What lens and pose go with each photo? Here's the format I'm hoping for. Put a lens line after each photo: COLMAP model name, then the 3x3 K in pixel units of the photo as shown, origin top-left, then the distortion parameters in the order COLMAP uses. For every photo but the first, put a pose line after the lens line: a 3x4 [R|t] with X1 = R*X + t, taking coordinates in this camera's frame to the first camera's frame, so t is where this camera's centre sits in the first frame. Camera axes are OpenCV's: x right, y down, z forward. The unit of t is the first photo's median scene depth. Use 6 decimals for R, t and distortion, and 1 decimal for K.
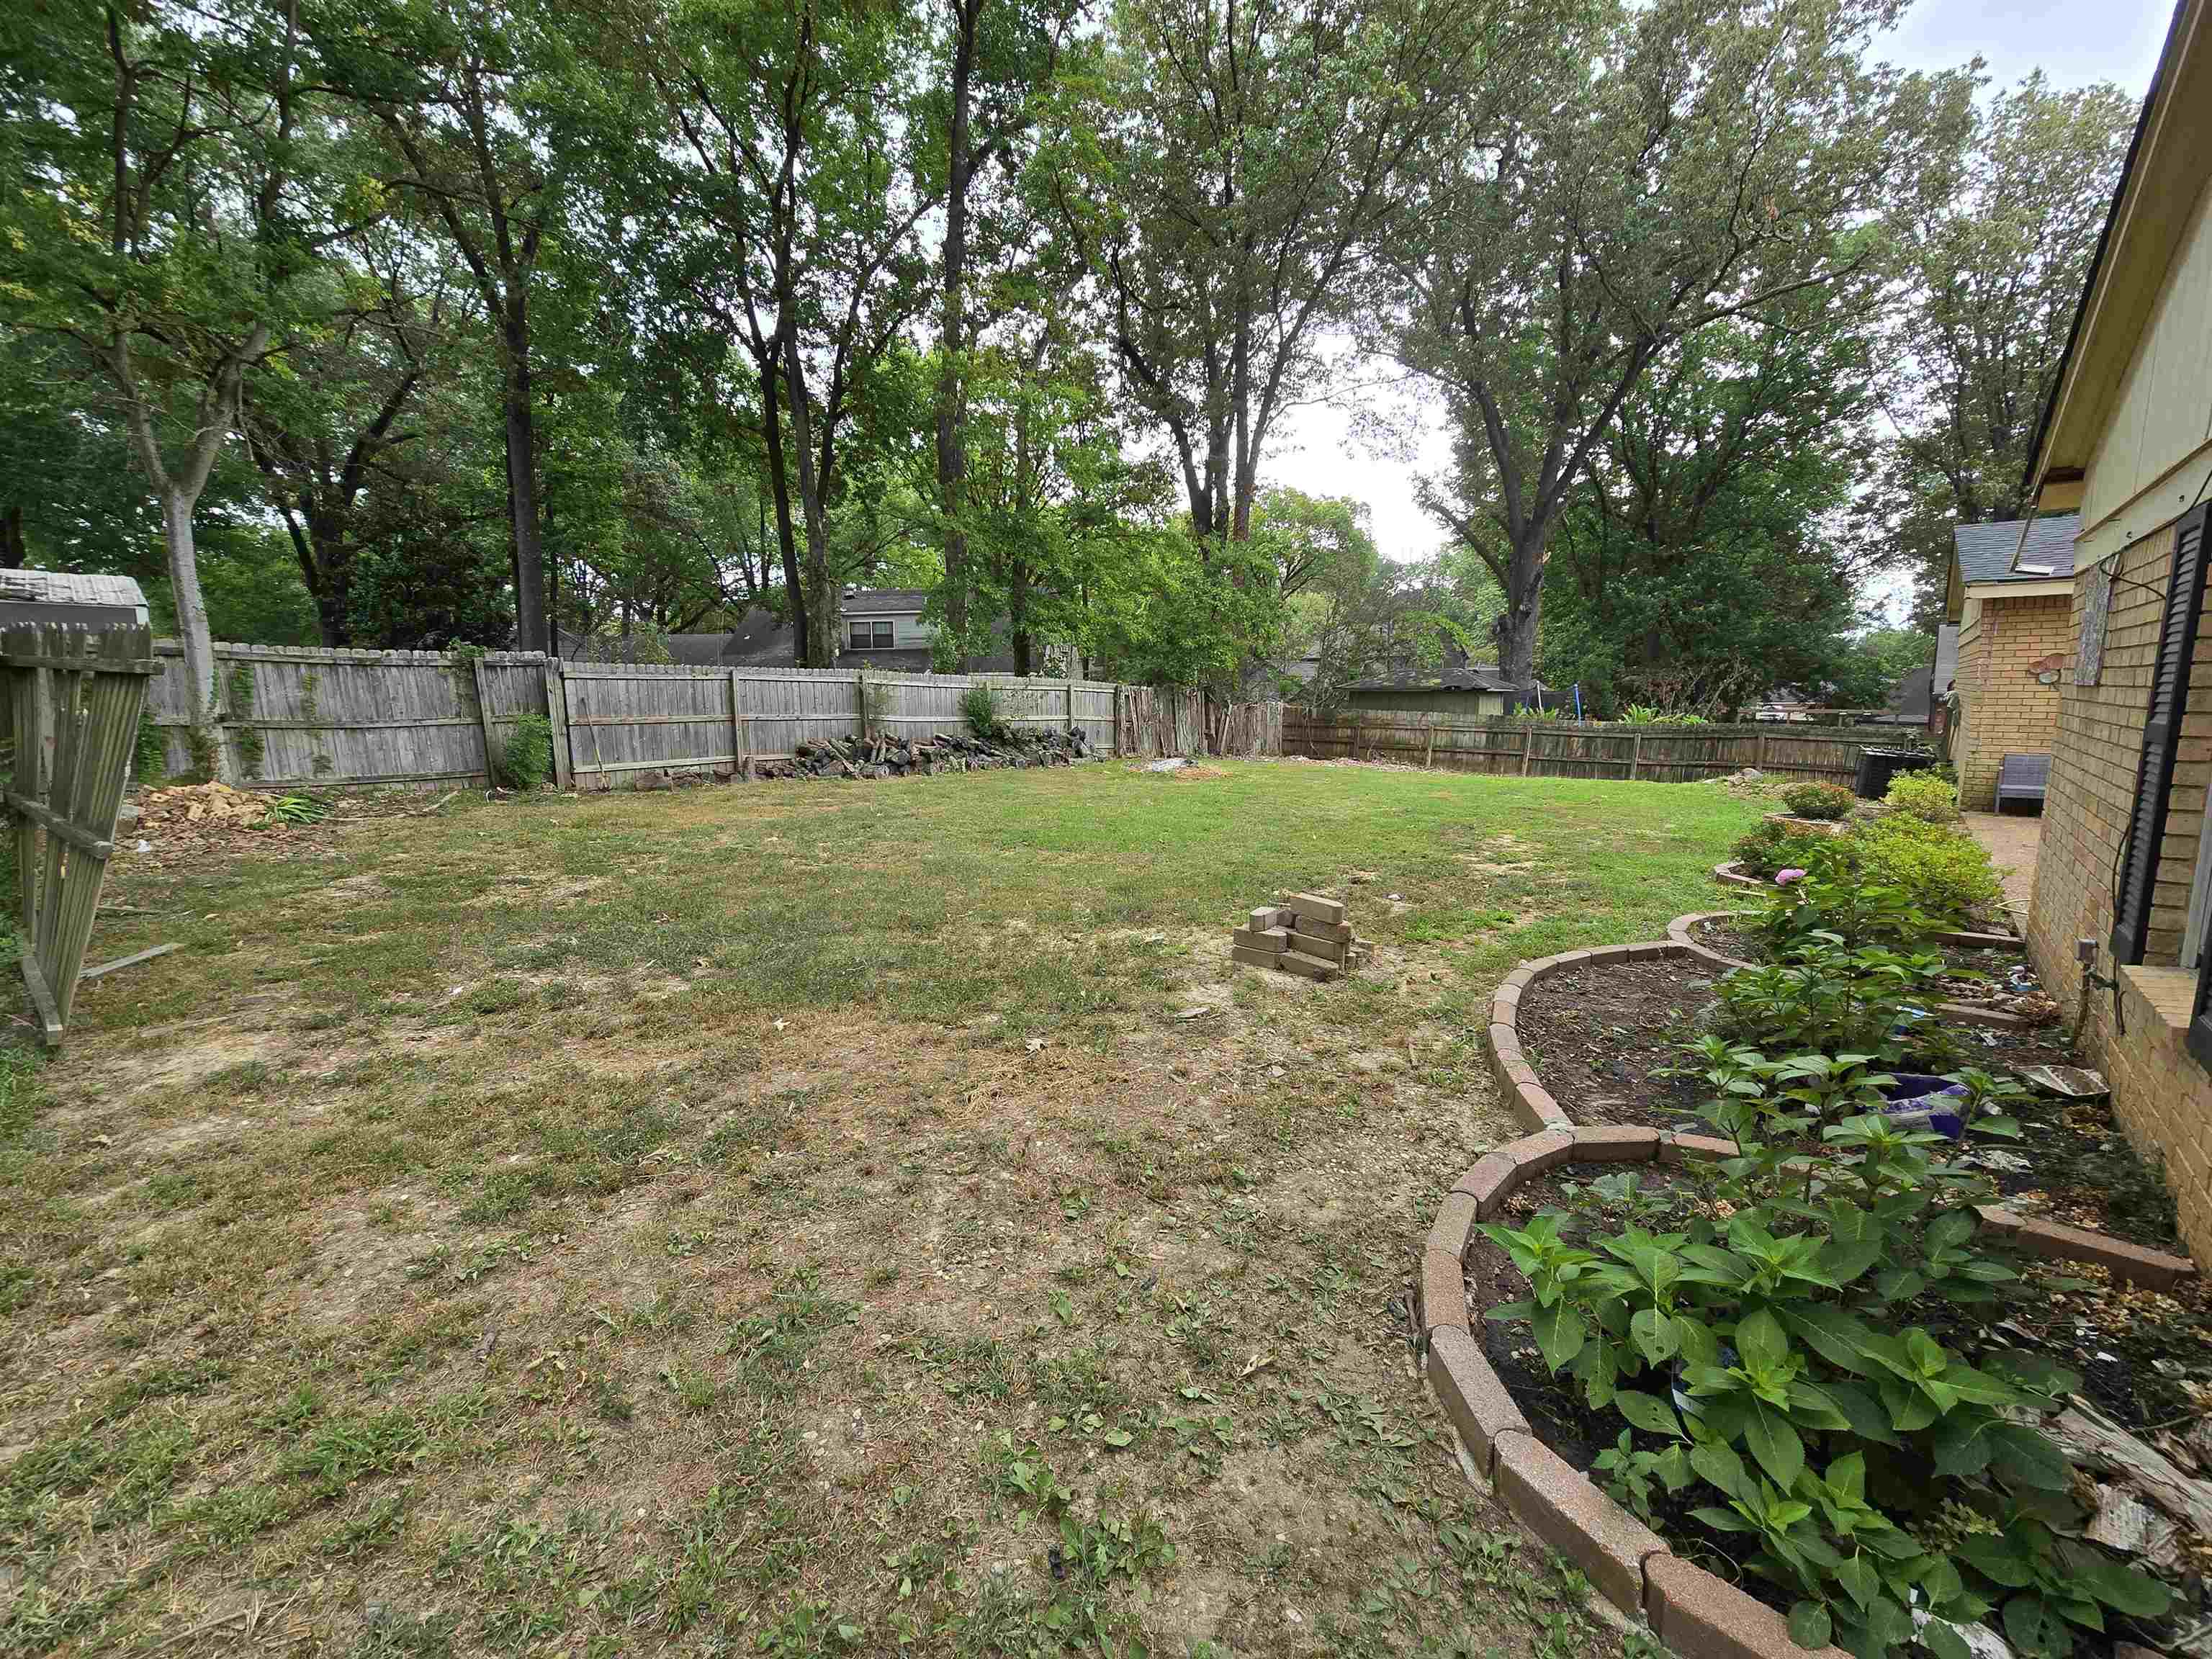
lens RADIAL K [[902.7, 0, 1106.0], [0, 902.7, 829.5], [0, 0, 1]] dist [0.000992, 0.000137]
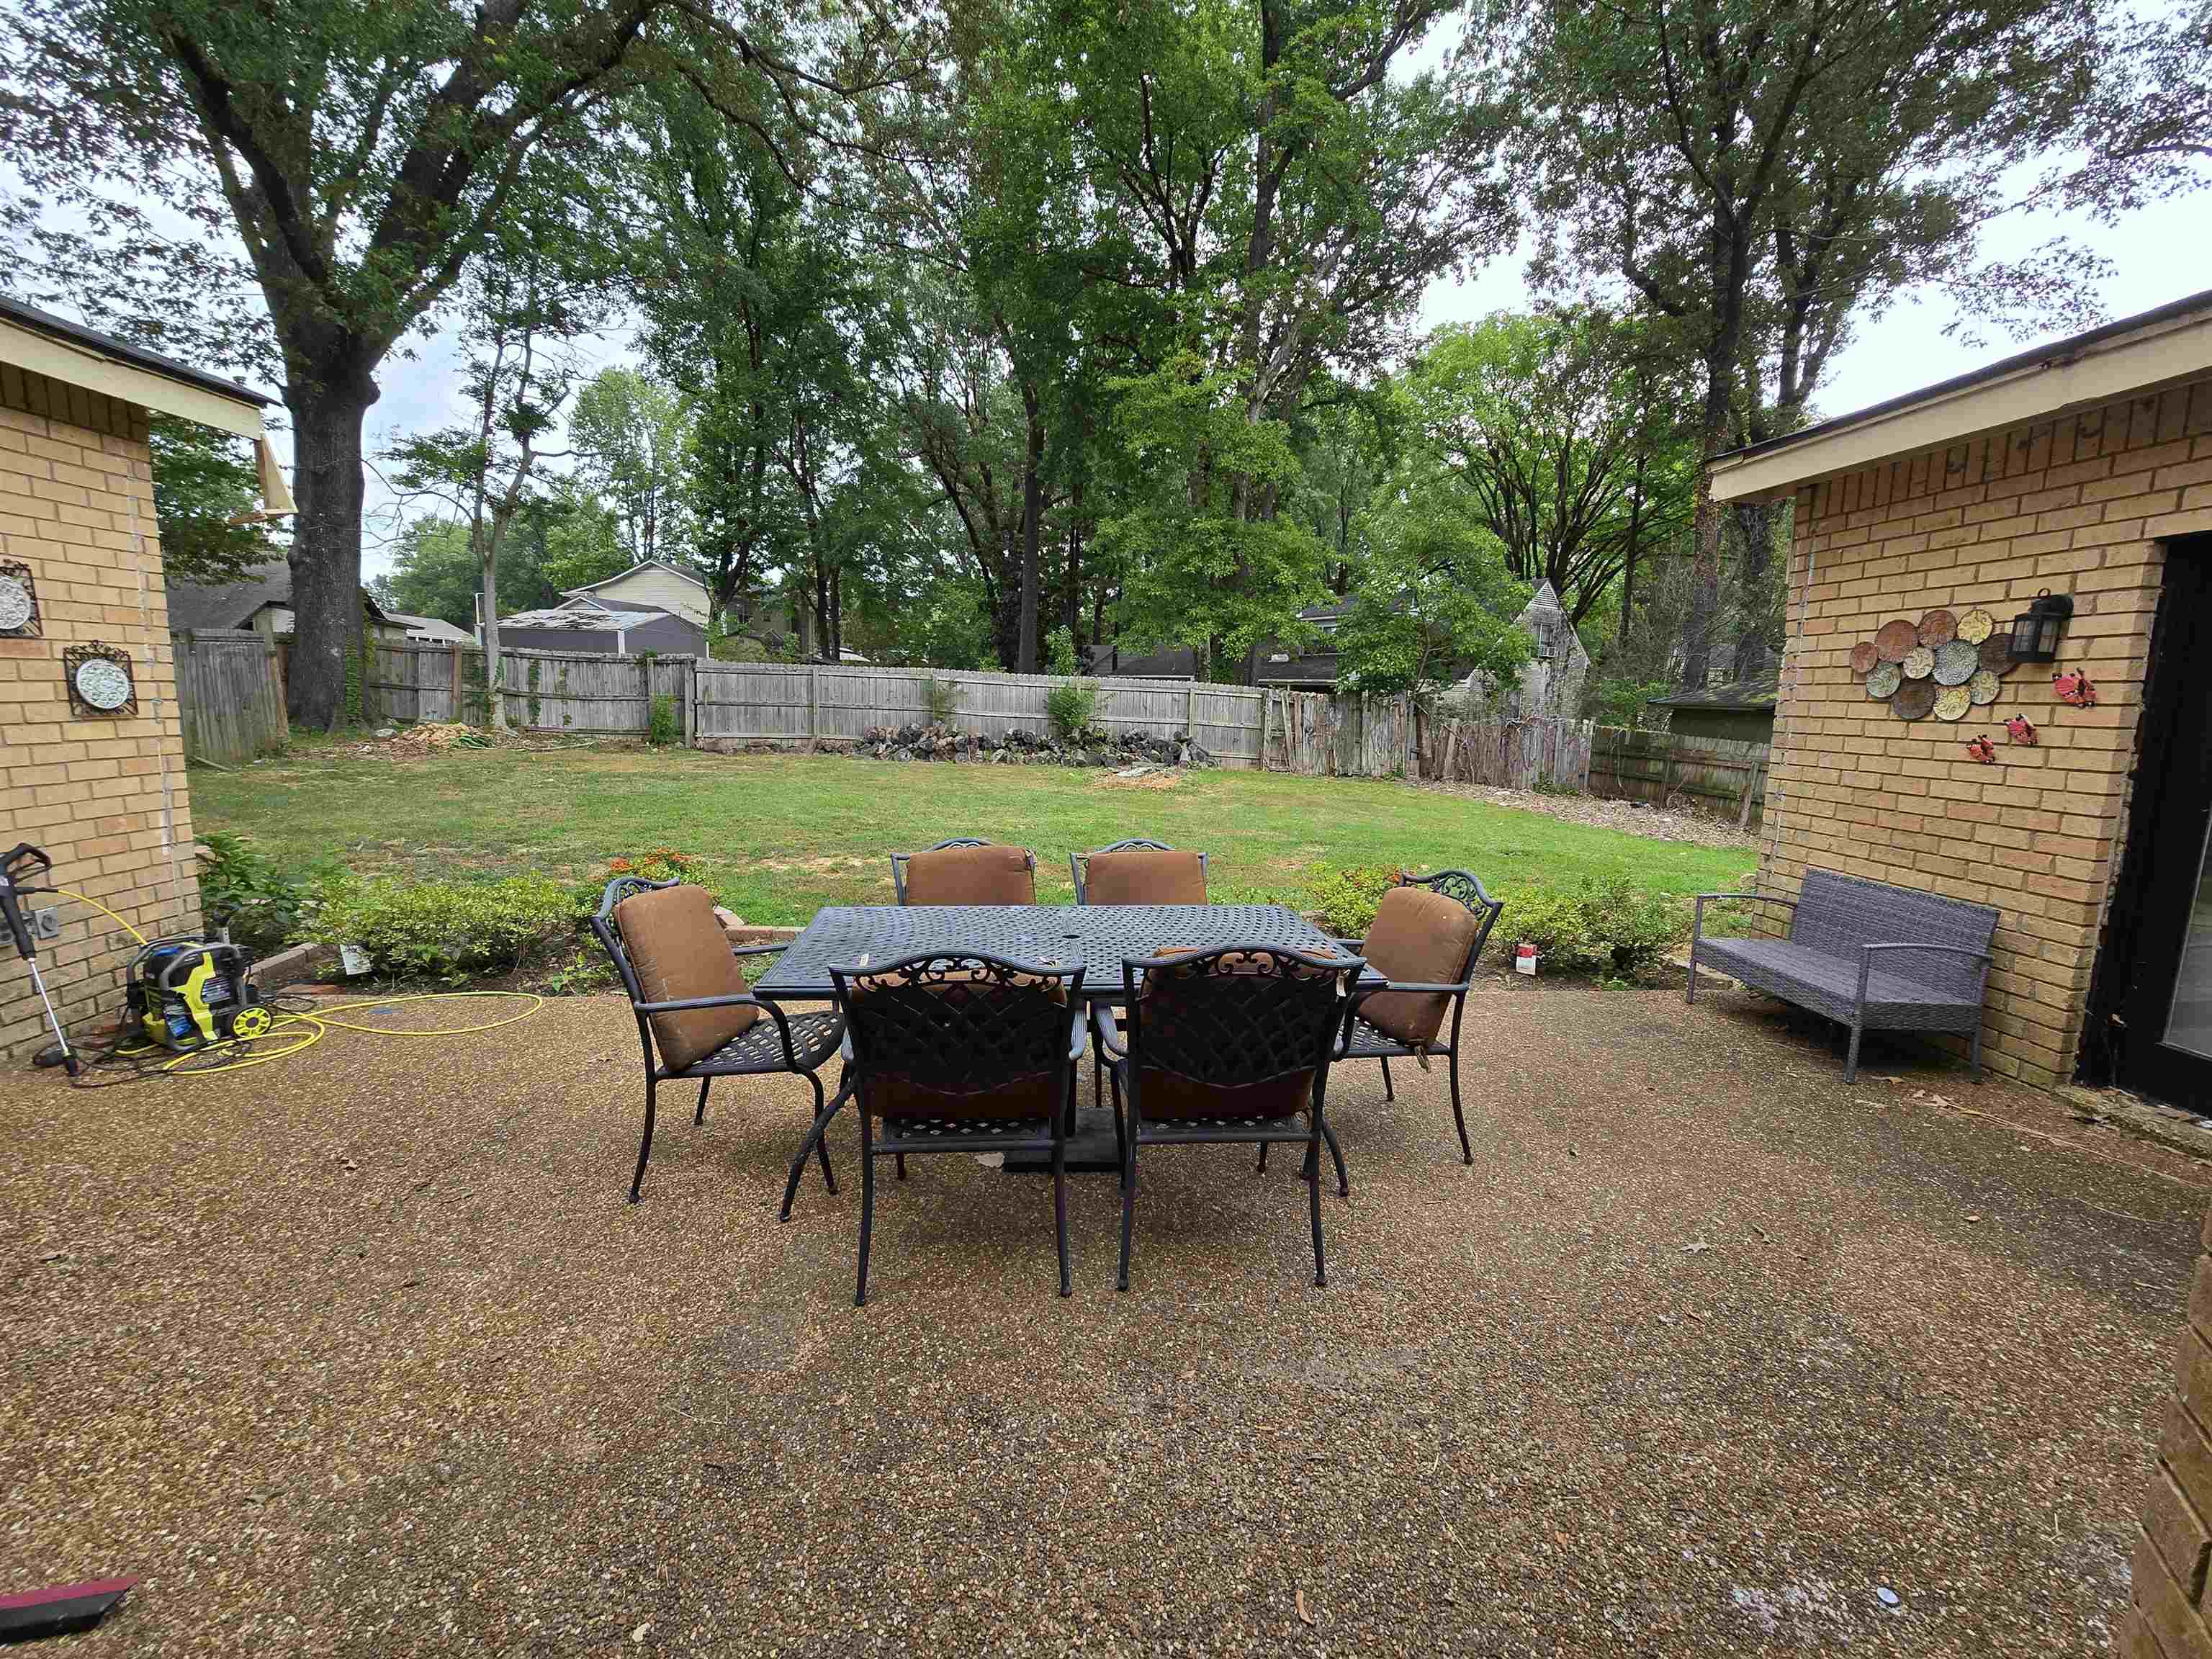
lens RADIAL K [[902.7, 0, 1106.0], [0, 902.7, 829.5], [0, 0, 1]] dist [0.000992, 0.000137]
pose [[0.728346, 0.124898, -0.673731, 0.720294], [-0.132303, 0.990379, 0.040570, -0.049620], [0.672315, 0.059587, 0.737863, 0.310412]]
